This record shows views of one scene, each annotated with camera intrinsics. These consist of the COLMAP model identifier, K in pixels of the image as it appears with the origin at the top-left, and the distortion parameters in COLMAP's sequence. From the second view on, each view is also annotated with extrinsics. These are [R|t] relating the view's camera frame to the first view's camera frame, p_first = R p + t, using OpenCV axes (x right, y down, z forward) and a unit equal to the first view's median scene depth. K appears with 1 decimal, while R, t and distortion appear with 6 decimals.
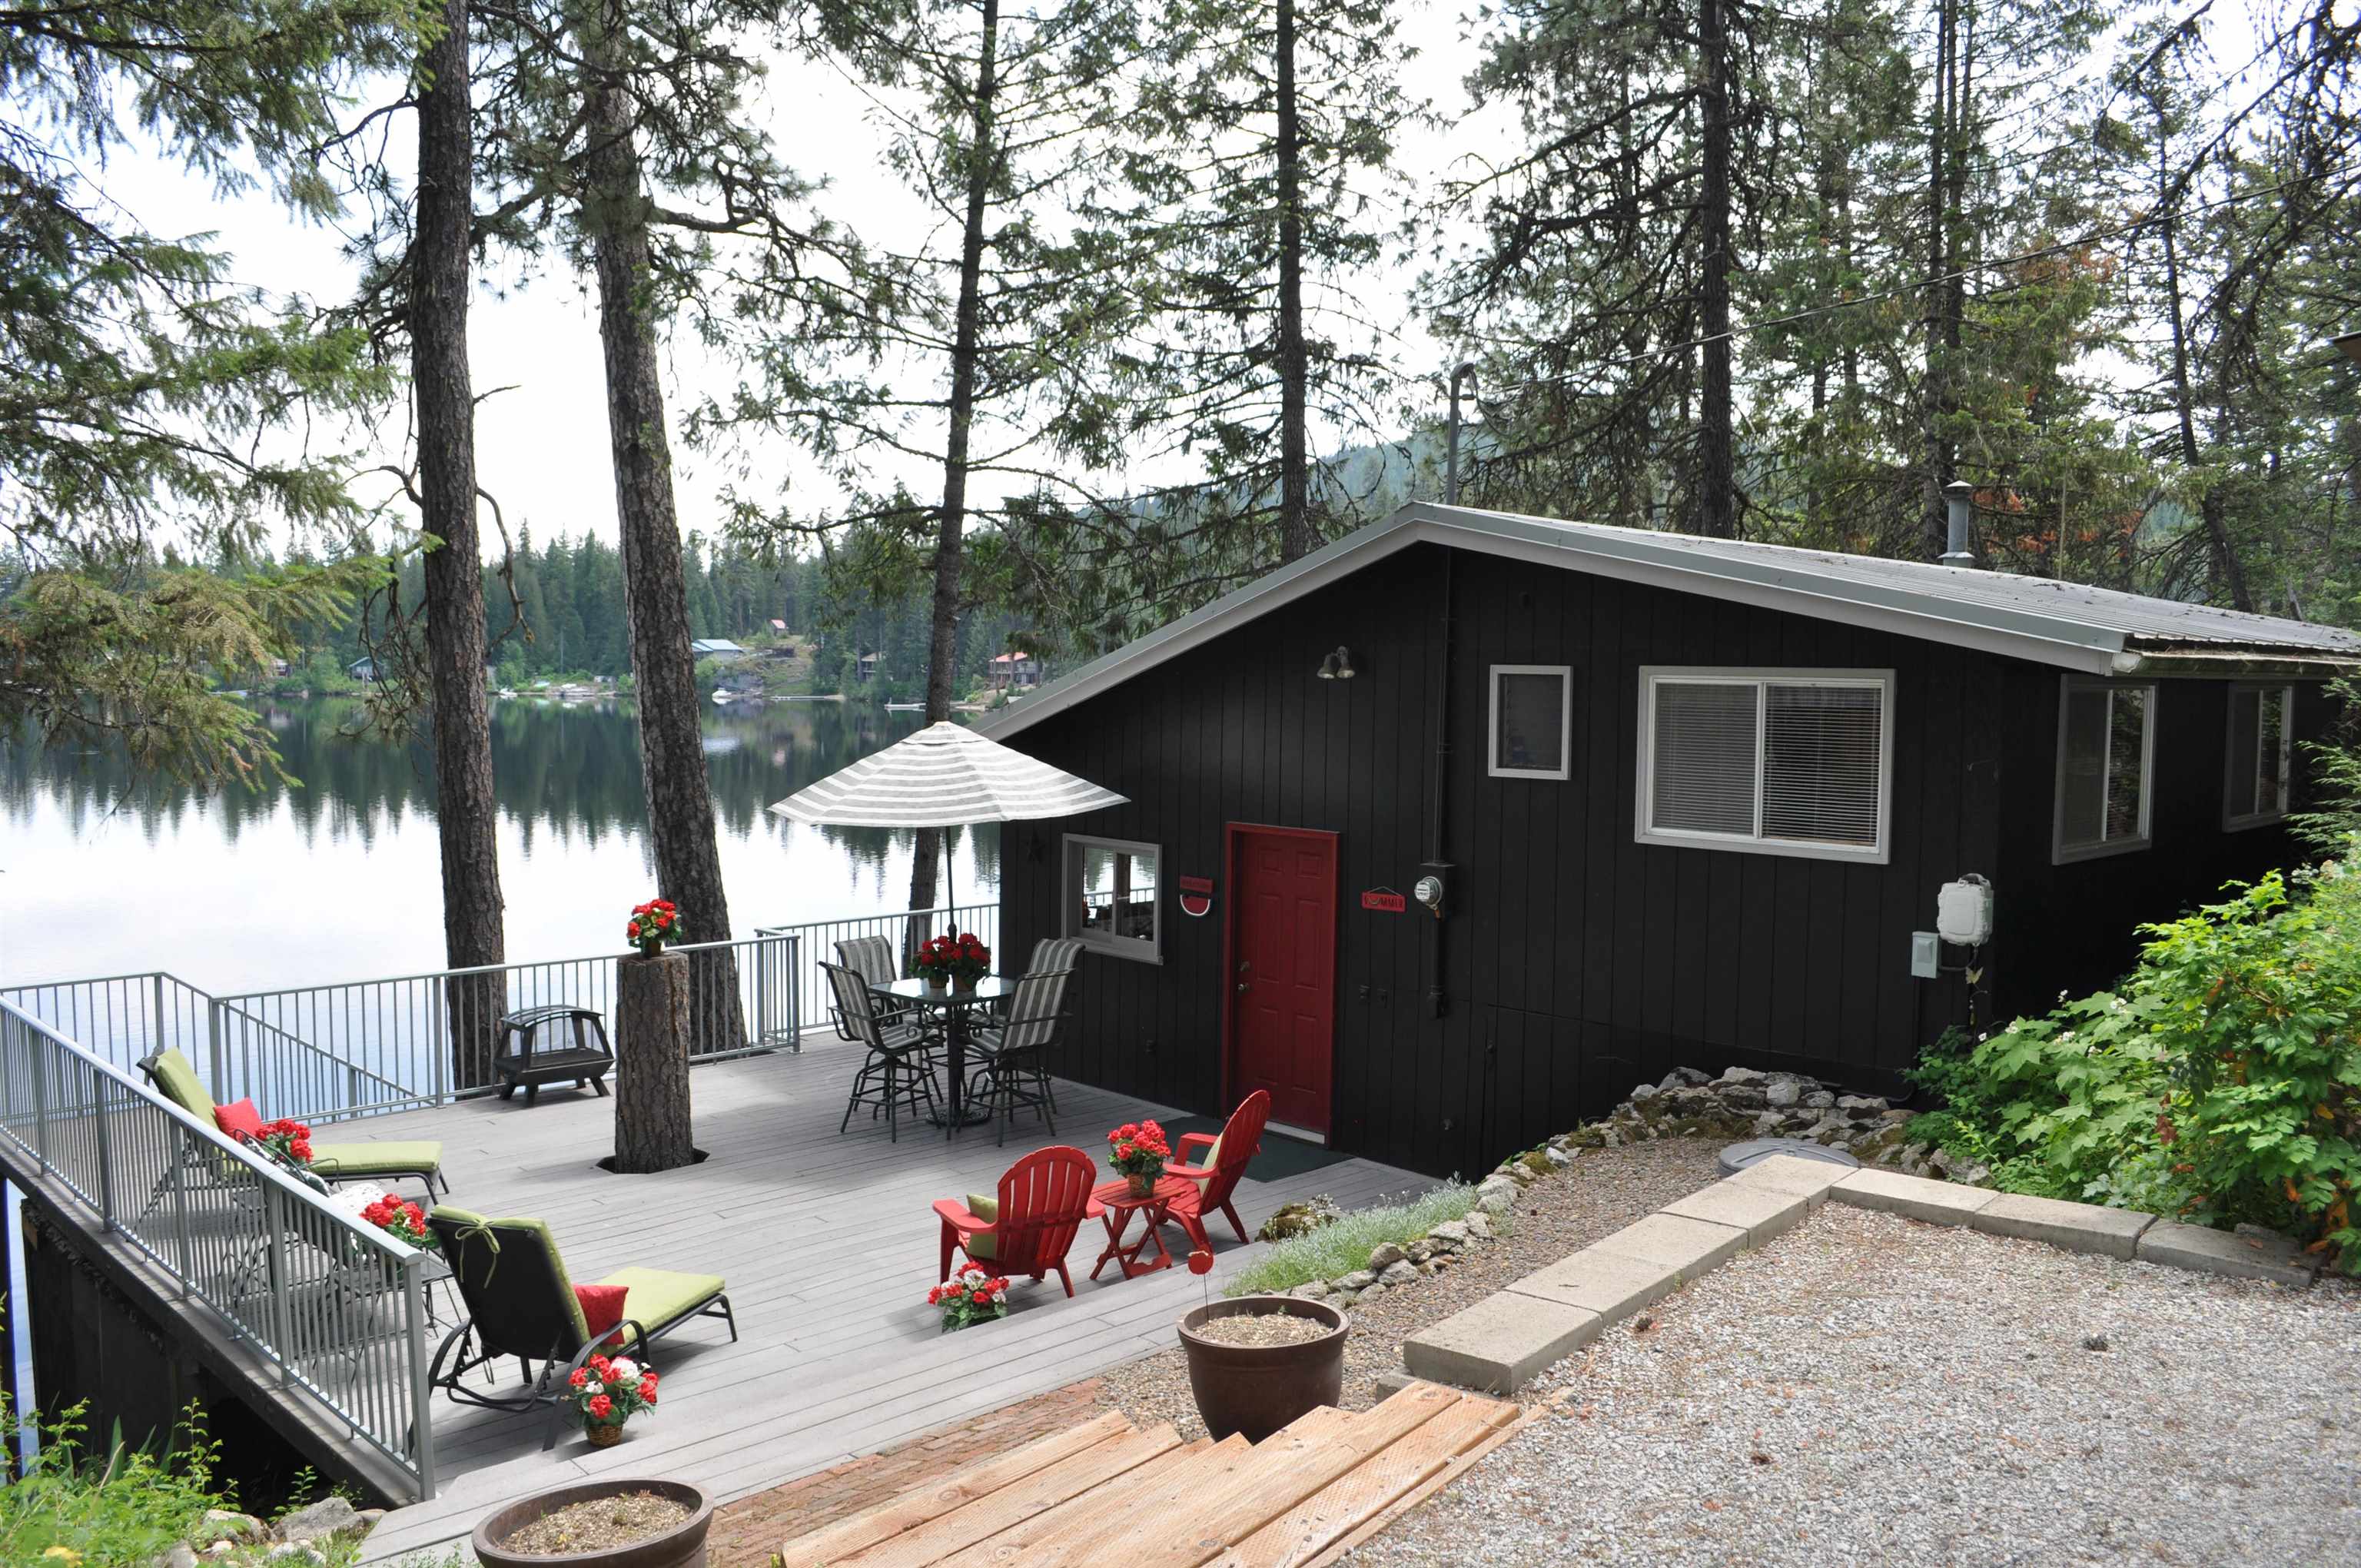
lens RADIAL K [[1853.6, 0, 1182.7], [0, 1853.6, 790.4], [0, 0, 1]] dist [-0.082061, 0.010640]
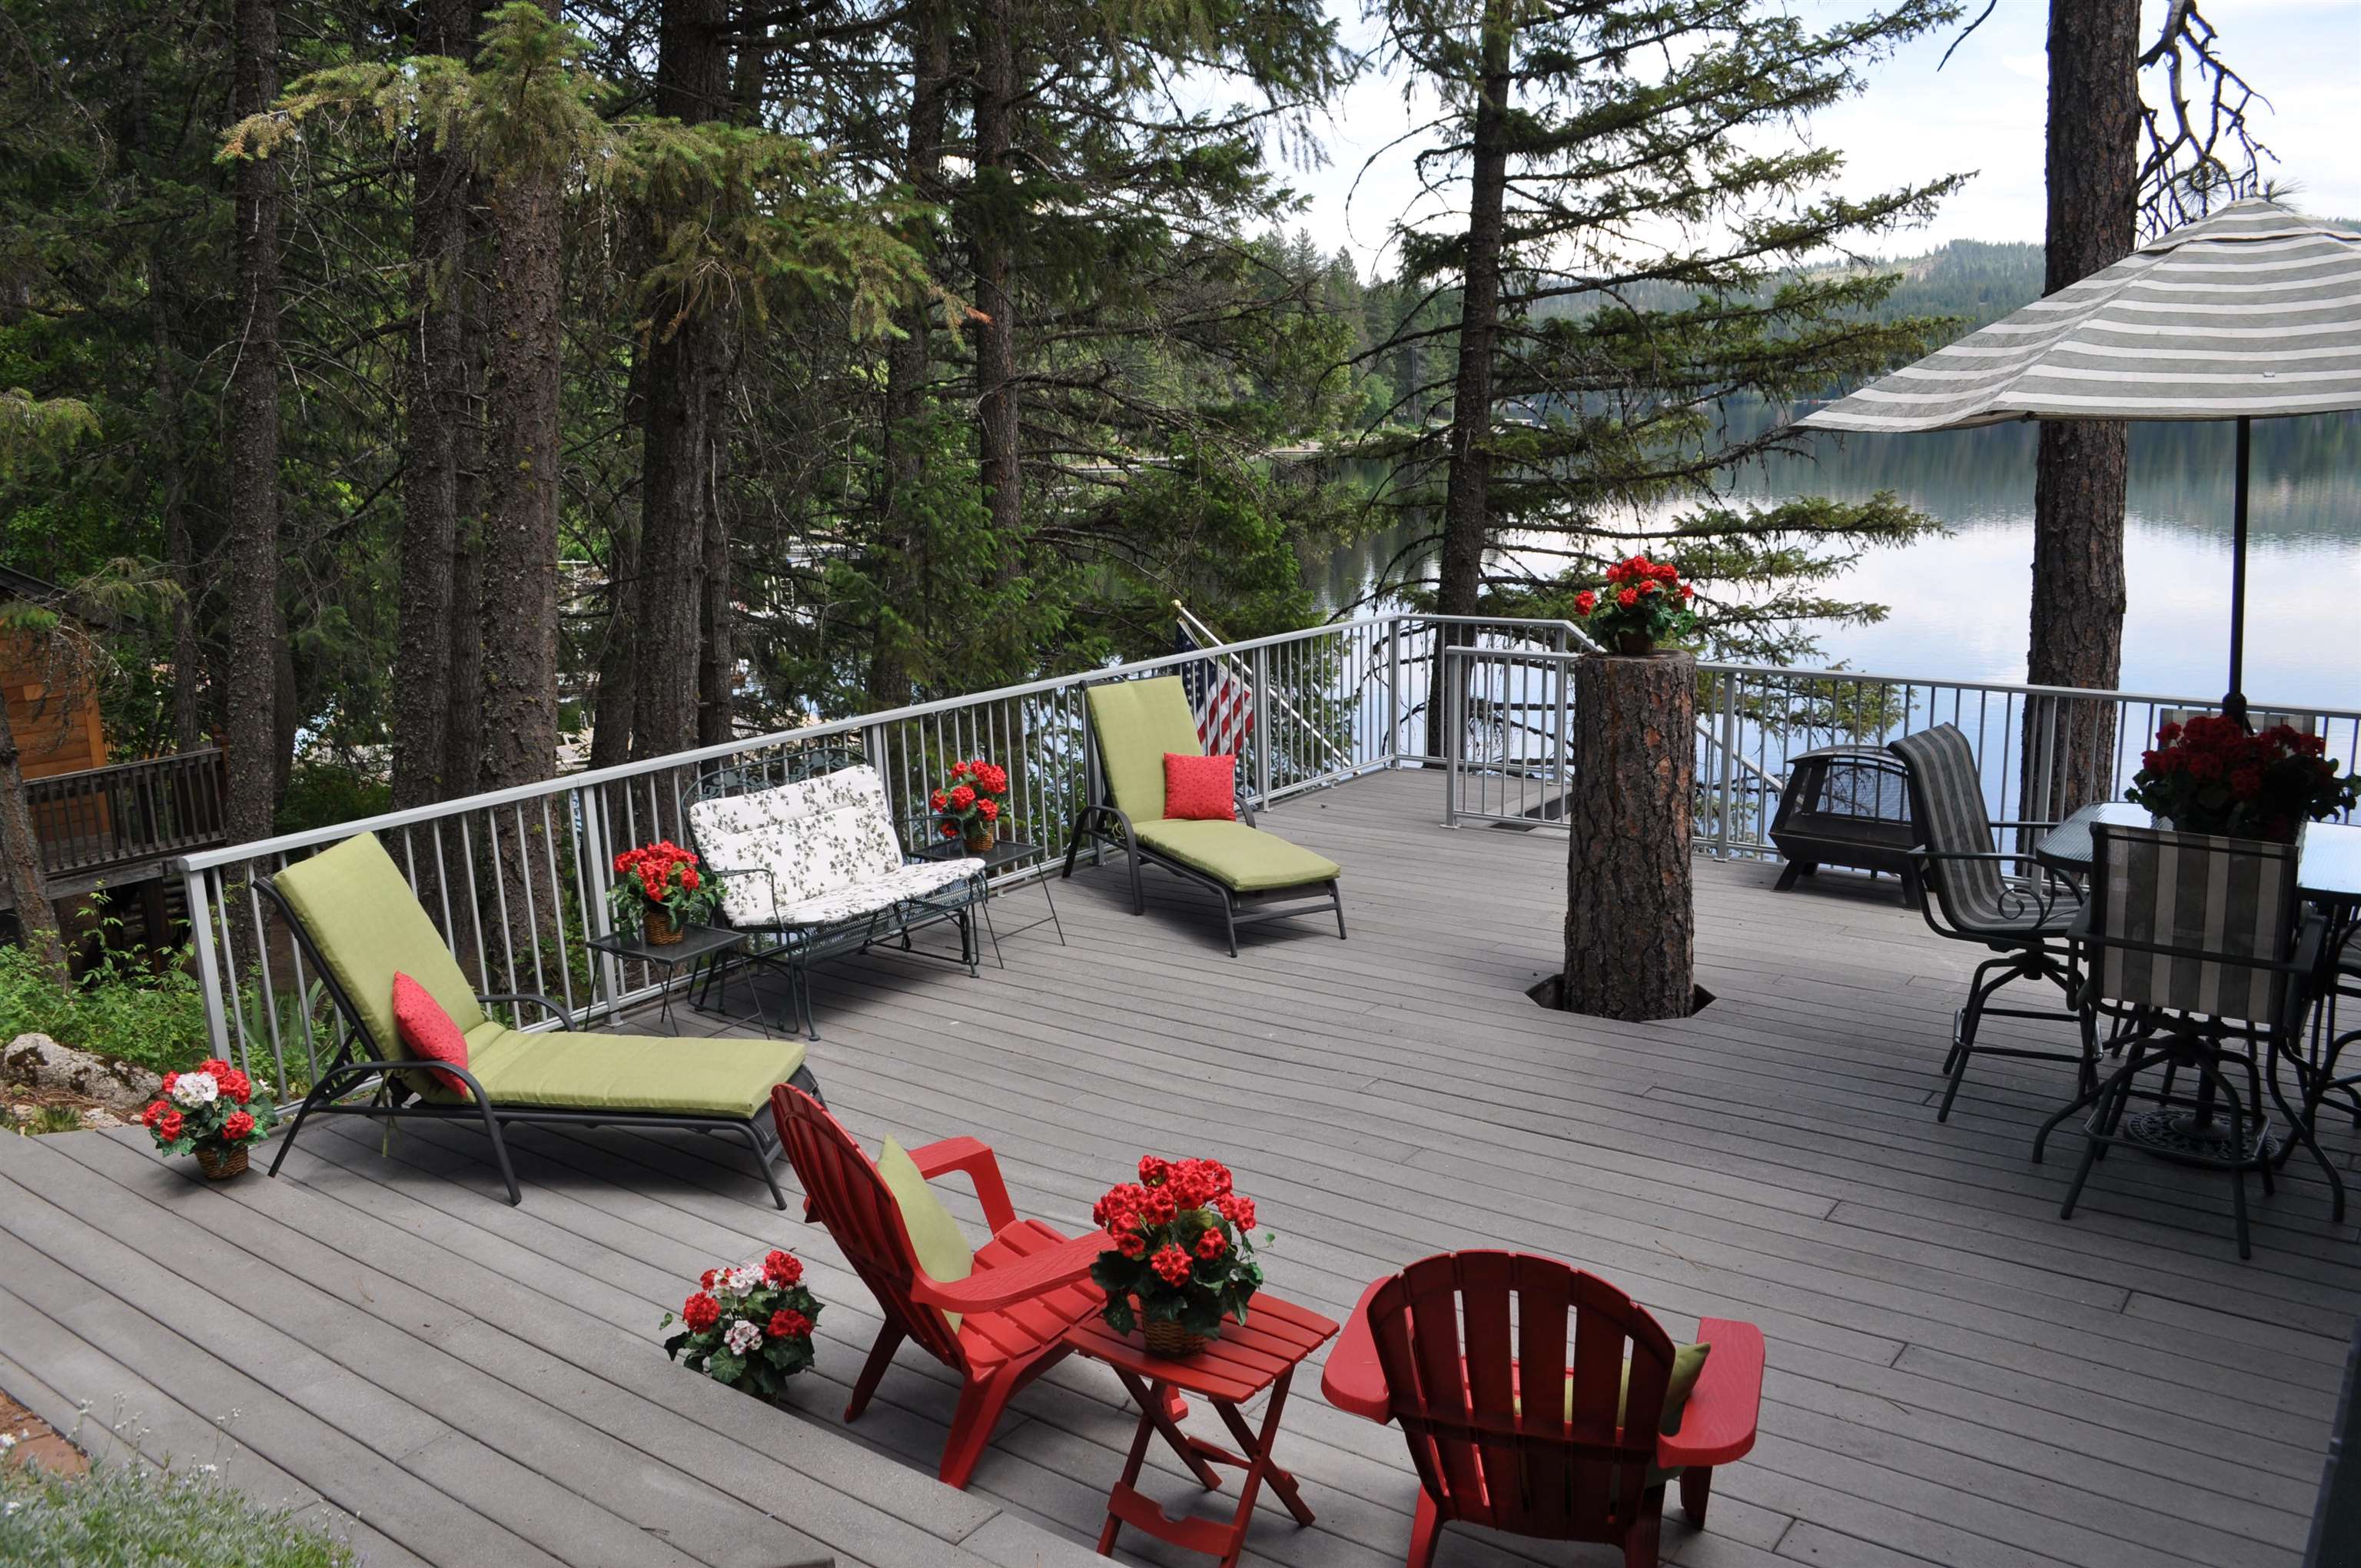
lens RADIAL K [[1853.6, 0, 1182.7], [0, 1853.6, 790.4], [0, 0, 1]] dist [-0.082061, 0.010640]
pose [[0.155312, 0.174135, -0.972397, 0.217062], [-0.054549, 0.984351, 0.167564, 0.039407], [0.986358, 0.027019, 0.162380, 0.667858]]
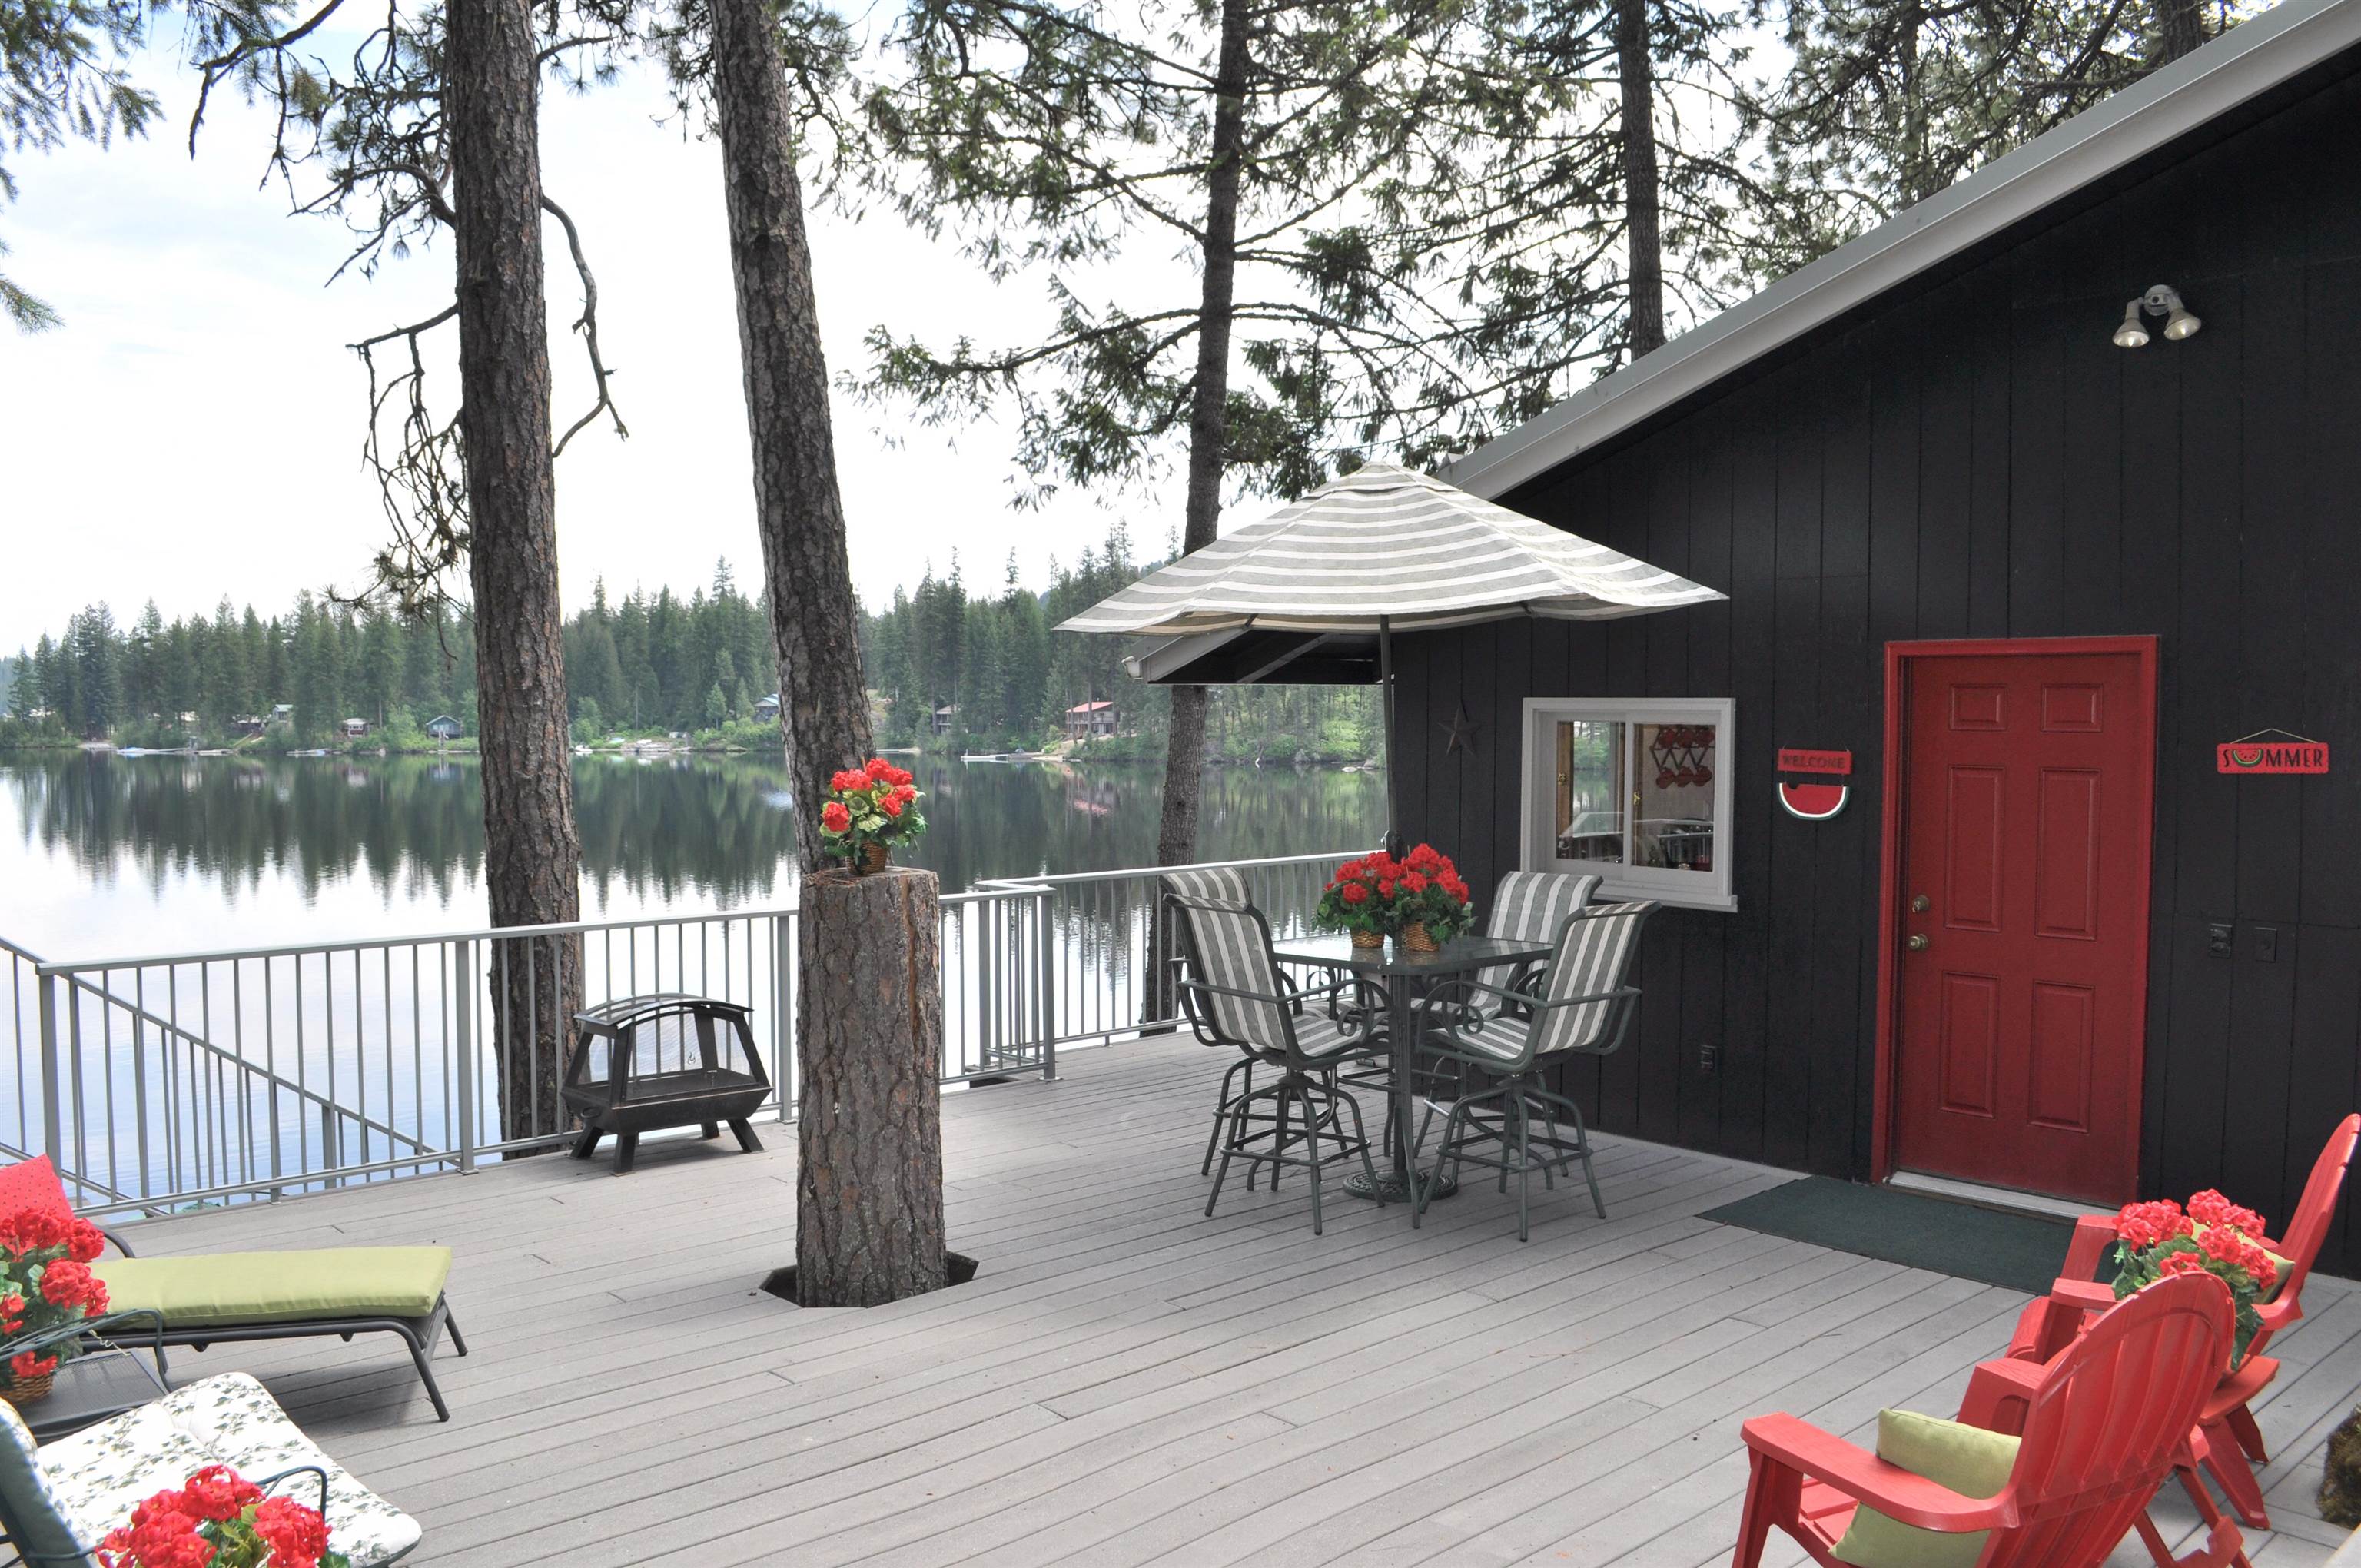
lens RADIAL K [[1853.6, 0, 1182.7], [0, 1853.6, 790.4], [0, 0, 1]] dist [-0.082061, 0.010640]
pose [[0.999254, -0.010379, -0.037206, -0.158416], [0.009257, 0.999501, -0.030213, 0.072255], [0.037501, 0.029846, 0.998851, 0.426868]]
